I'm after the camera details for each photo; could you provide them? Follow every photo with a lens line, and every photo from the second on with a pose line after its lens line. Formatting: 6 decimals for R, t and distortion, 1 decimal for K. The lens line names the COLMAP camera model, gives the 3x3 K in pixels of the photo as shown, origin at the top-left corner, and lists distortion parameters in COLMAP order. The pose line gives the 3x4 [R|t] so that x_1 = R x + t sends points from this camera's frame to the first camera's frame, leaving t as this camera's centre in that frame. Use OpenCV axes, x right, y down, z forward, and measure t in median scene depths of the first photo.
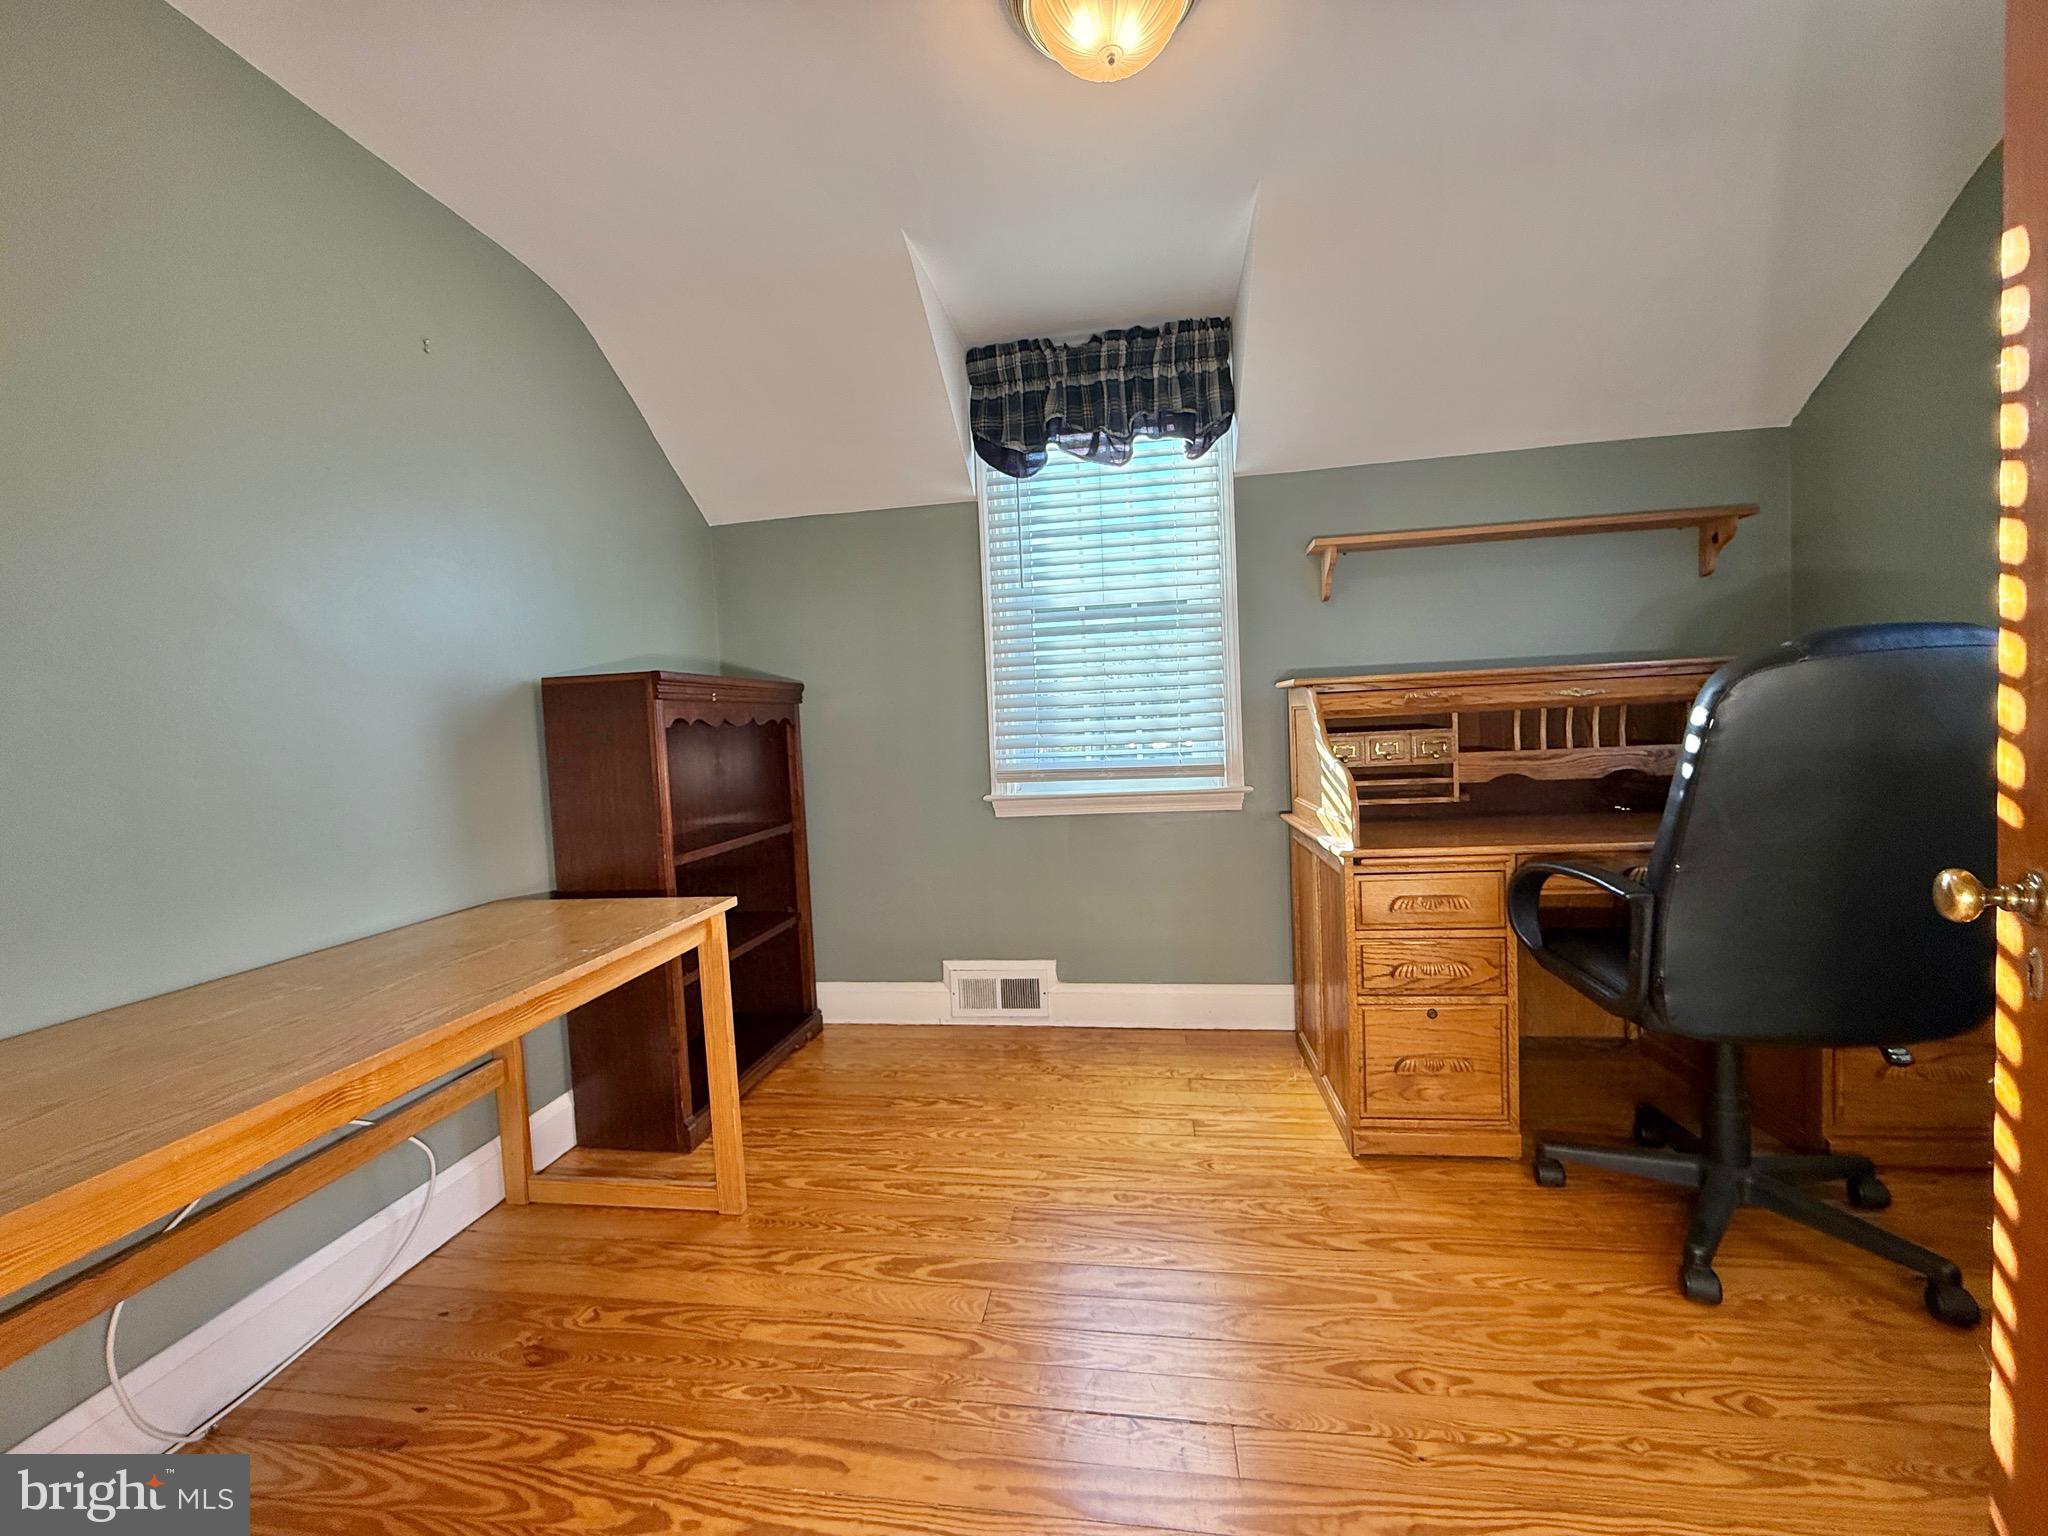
lens RADIAL K [[832.4, 0, 1029.5], [0, 832.4, 768.8], [0, 0, 1]] dist [0.002373, -0.000624]
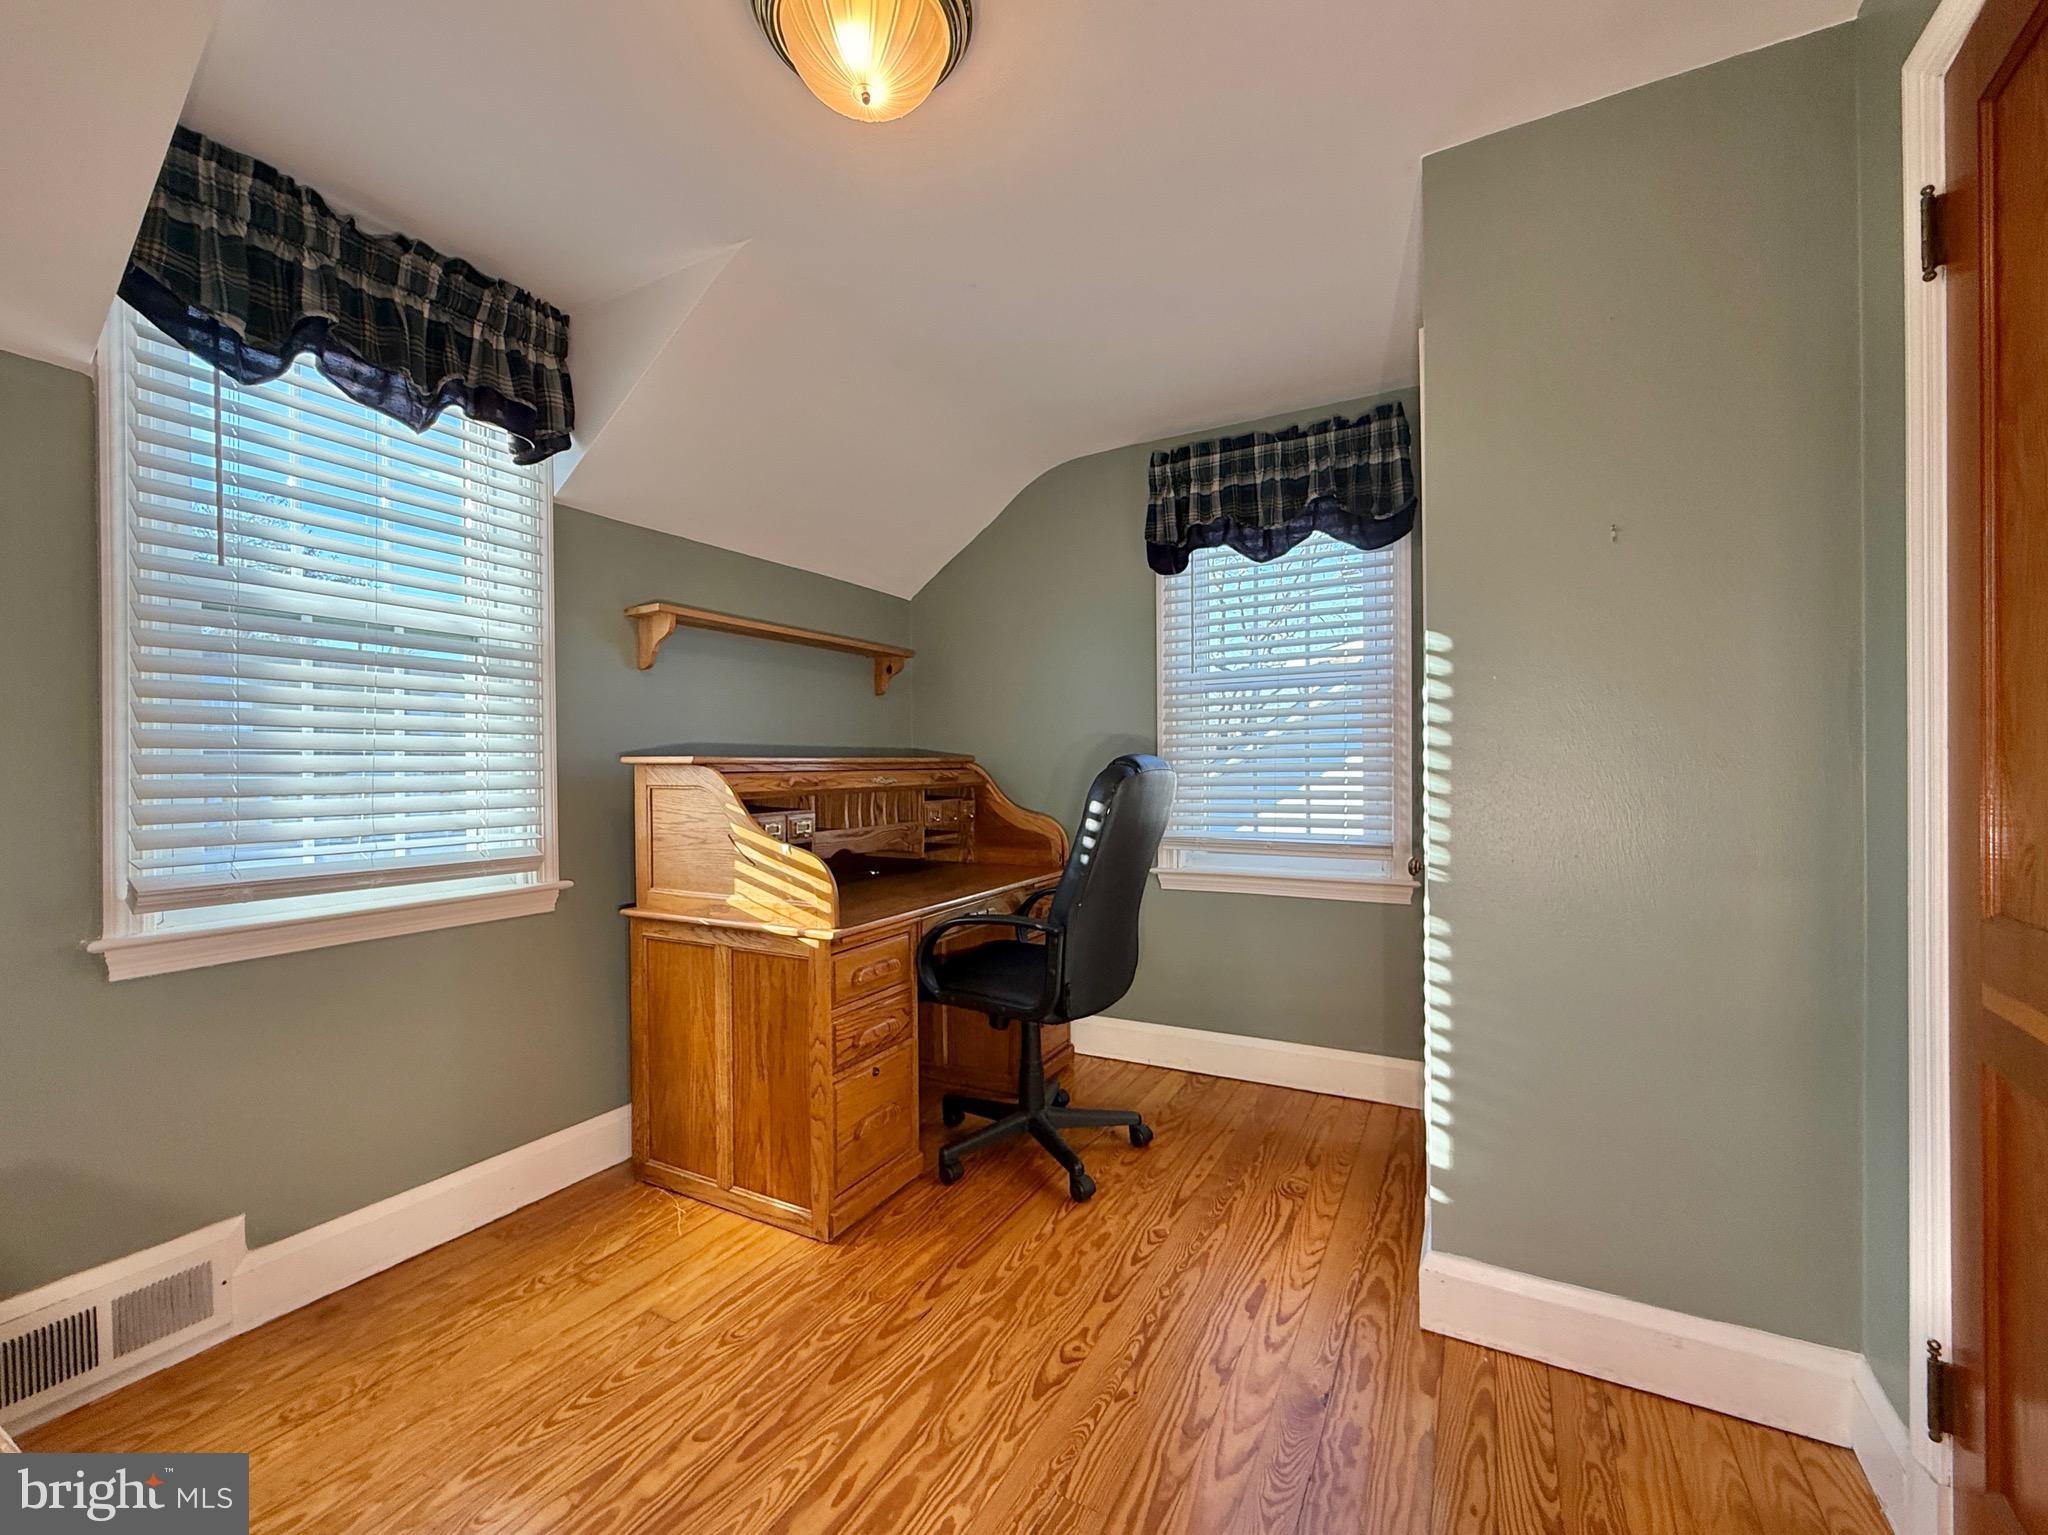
lens RADIAL K [[832.4, 0, 1066.8], [0, 832.4, 770.3], [0, 0, 1]] dist [0.002373, -0.000624]
pose [[0.339156, 0.040597, 0.939854, -0.355469], [0.038497, 0.997633, -0.056985, -0.022412], [-0.939942, 0.055509, 0.336790, 0.275759]]
